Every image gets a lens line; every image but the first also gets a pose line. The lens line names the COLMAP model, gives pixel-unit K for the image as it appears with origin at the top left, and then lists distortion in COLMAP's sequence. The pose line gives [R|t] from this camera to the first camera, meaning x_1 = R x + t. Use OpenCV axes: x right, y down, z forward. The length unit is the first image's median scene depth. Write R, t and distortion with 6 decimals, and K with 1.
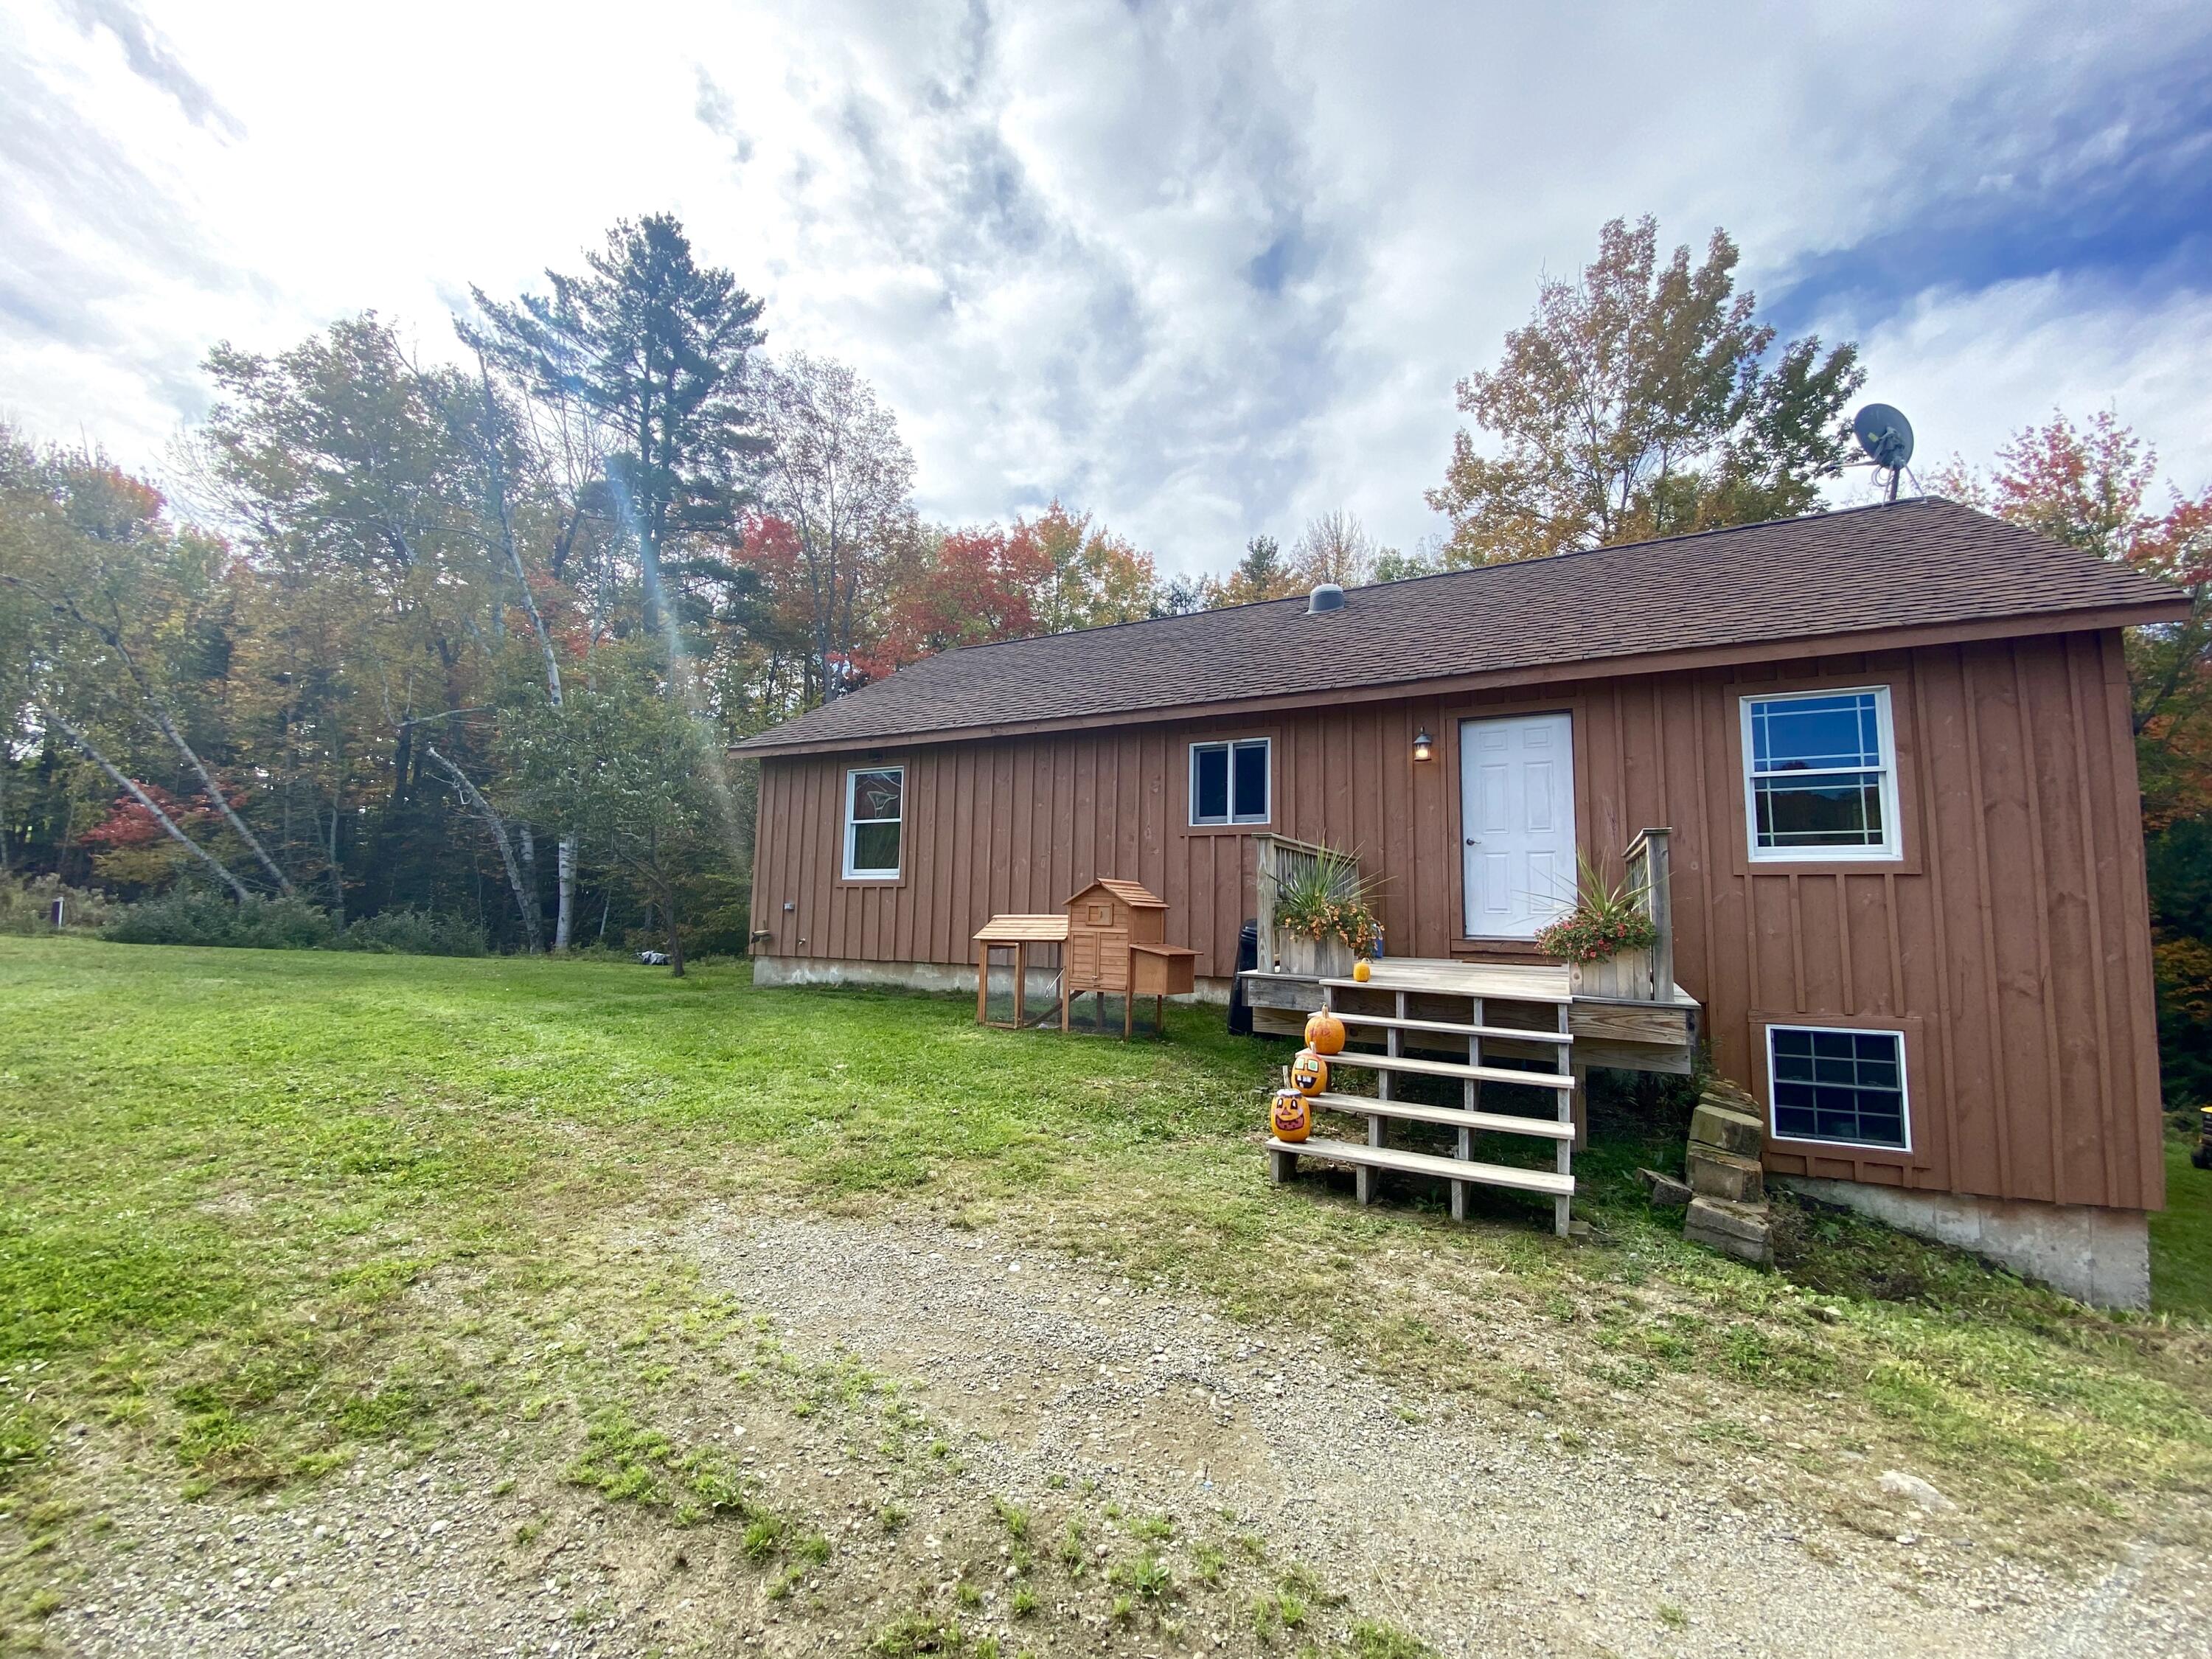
lens RADIAL K [[883.0, 0, 1106.0], [0, 883.0, 829.5], [0, 0, 1]] dist [0.001028, -0.013956]
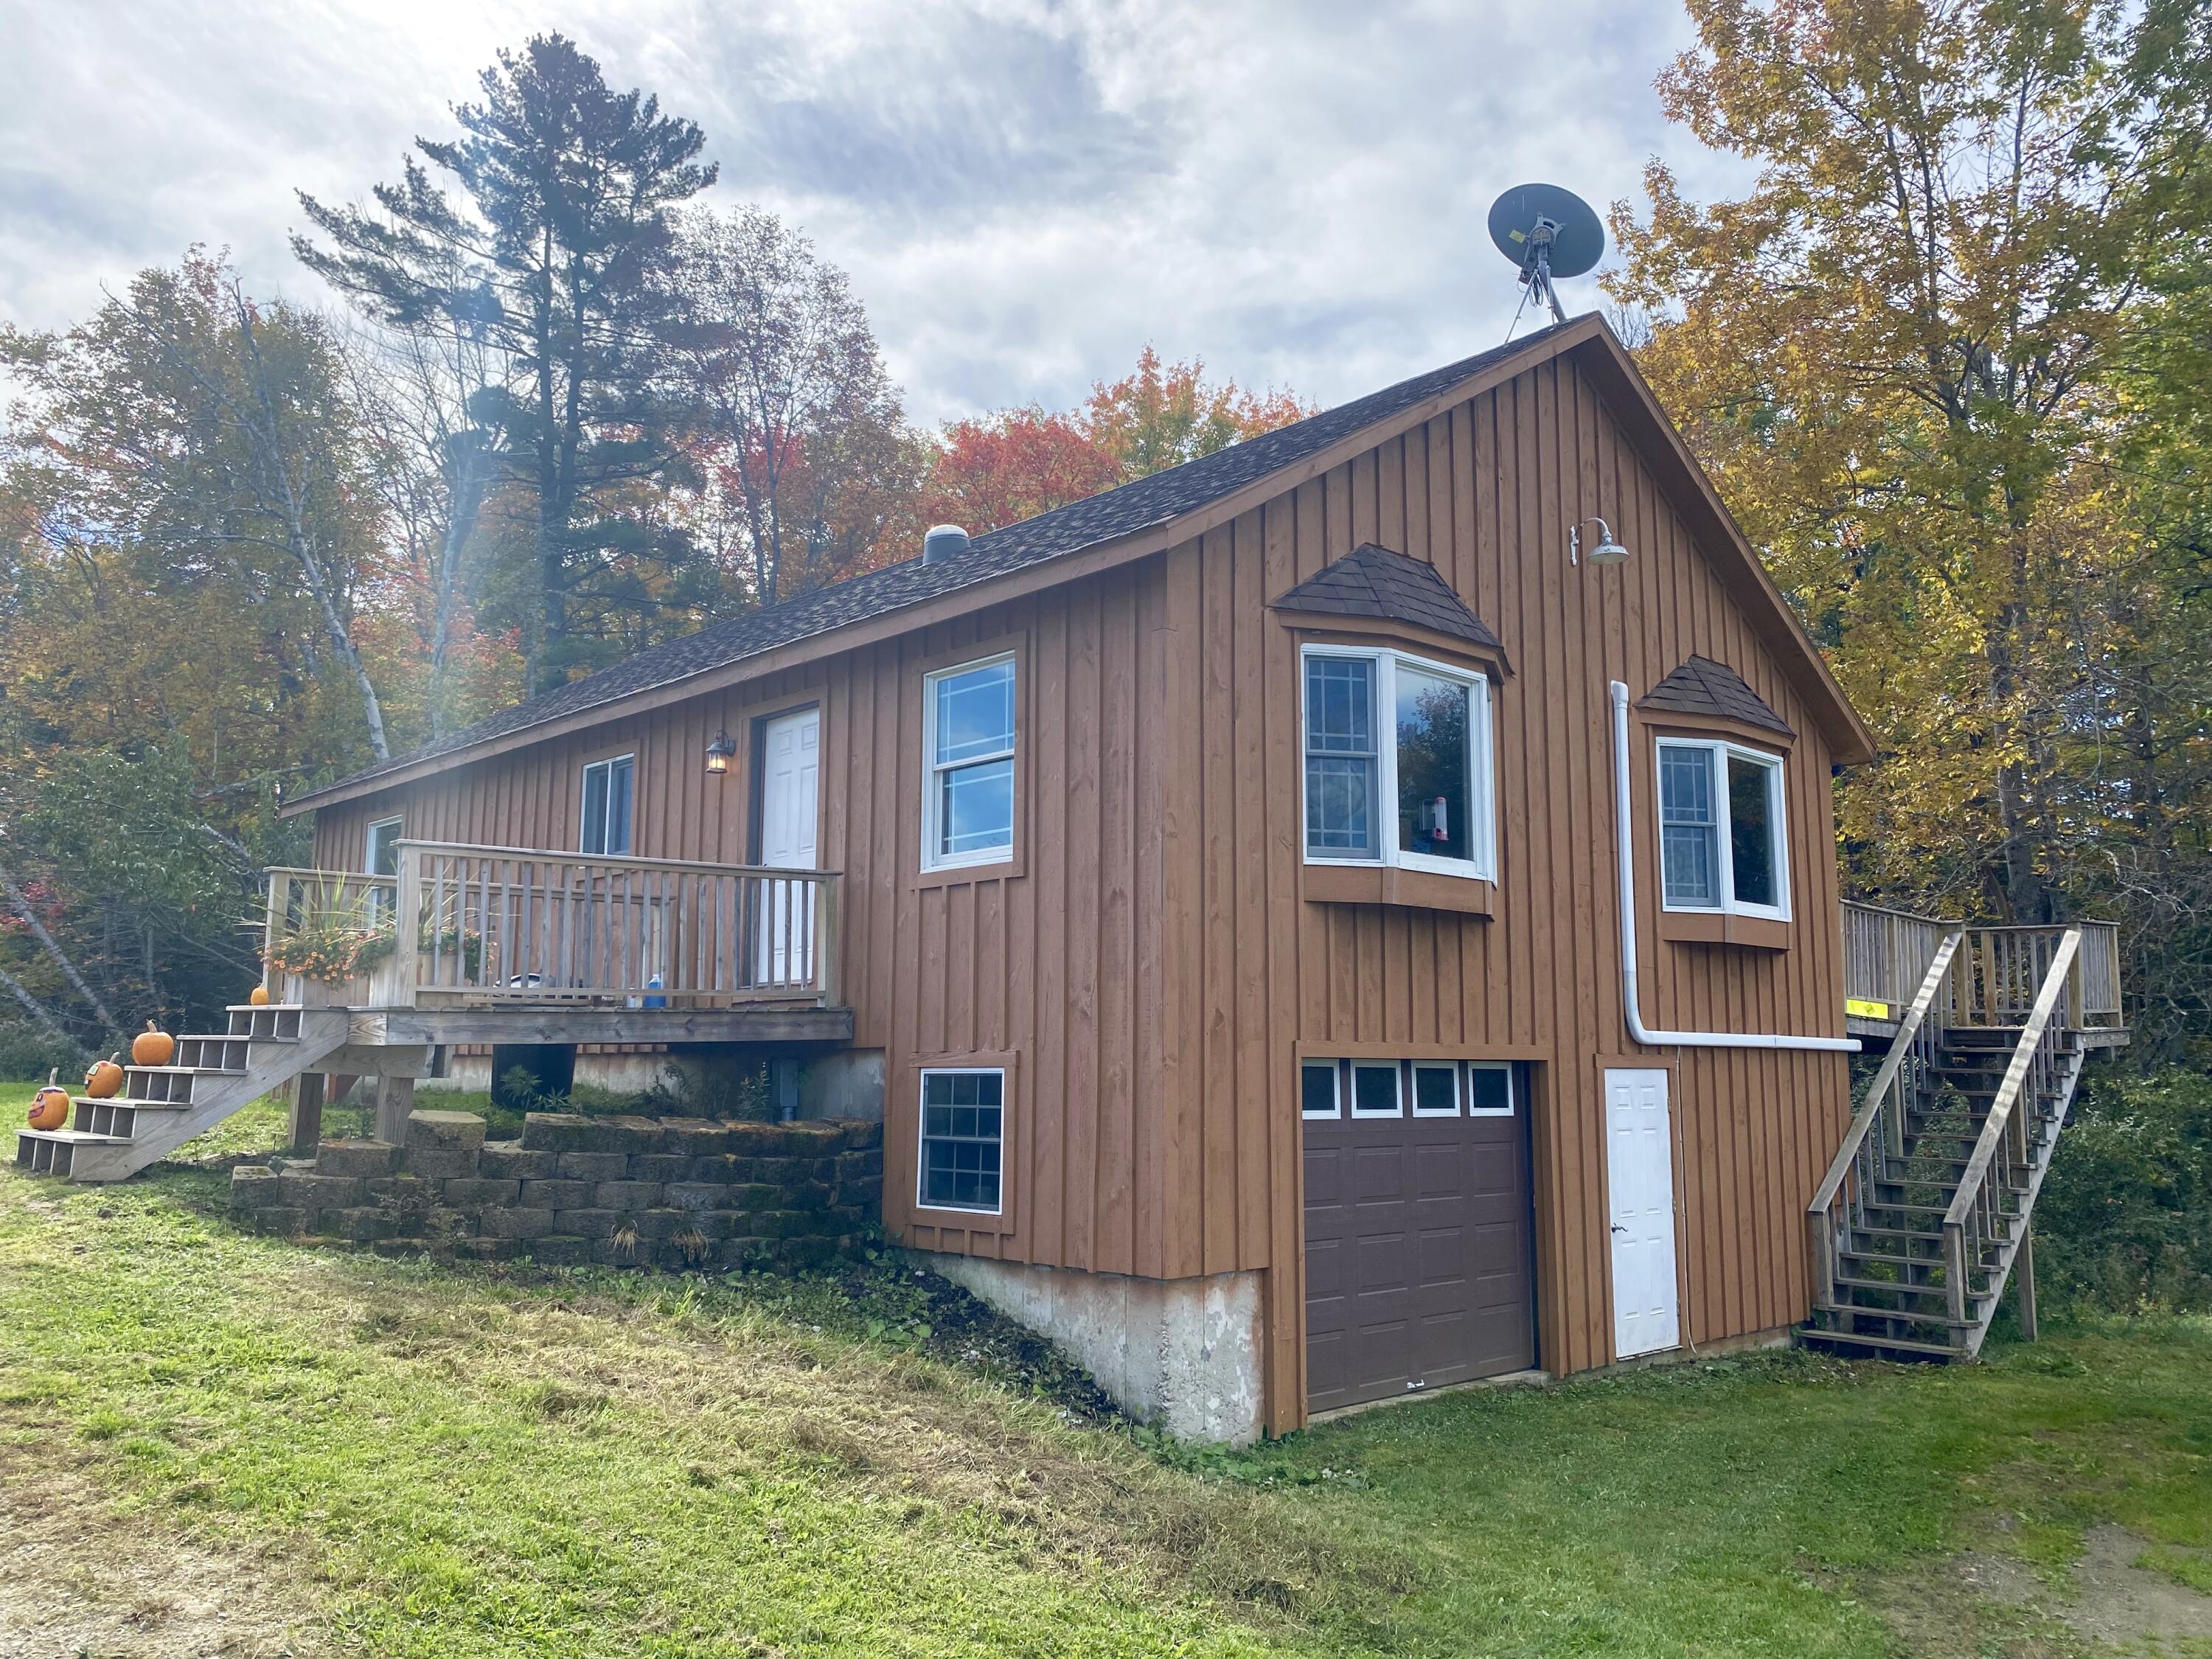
lens RADIAL K [[1674.3, 0, 1106.0], [0, 1674.3, 829.5], [0, 0, 1]] dist [-0.003967, -0.002358]
pose [[0.948858, -0.058243, -0.310284, 0.348551], [0.042566, 0.997463, -0.057065, 0.023398], [0.312821, 0.040939, 0.948930, -0.108560]]
